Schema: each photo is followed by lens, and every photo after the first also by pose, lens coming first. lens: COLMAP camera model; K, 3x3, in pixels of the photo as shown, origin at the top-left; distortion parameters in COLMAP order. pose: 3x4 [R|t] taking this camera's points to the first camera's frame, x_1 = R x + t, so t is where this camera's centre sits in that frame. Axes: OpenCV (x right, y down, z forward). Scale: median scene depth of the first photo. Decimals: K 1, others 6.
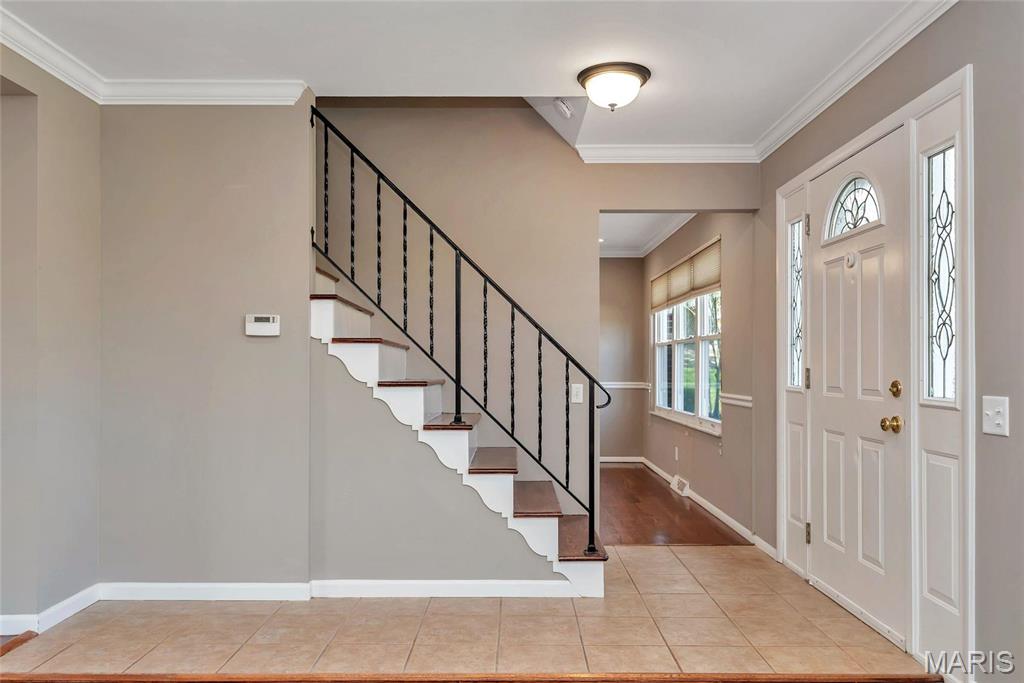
lens RADIAL K [[745.5, 0, 512.7], [0, 745.5, 359.9], [0, 0, 1]] dist [0.024244, 0.000982]
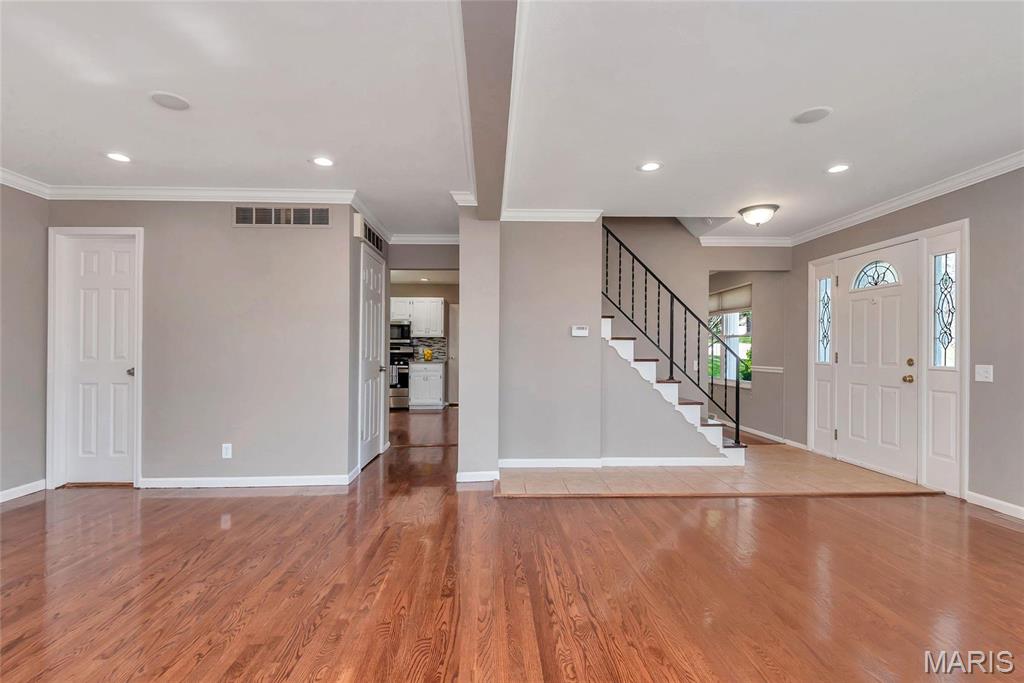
lens RADIAL K [[478.0, 0, 509.2], [0, 478.0, 352.1], [0, 0, 1]] dist [0.013870, -0.000987]
pose [[0.999455, 0.001251, 0.032996, -0.557435], [-0.001499, 0.999971, 0.007464, 0.001283], [-0.032986, -0.007509, 0.999428, -0.277910]]
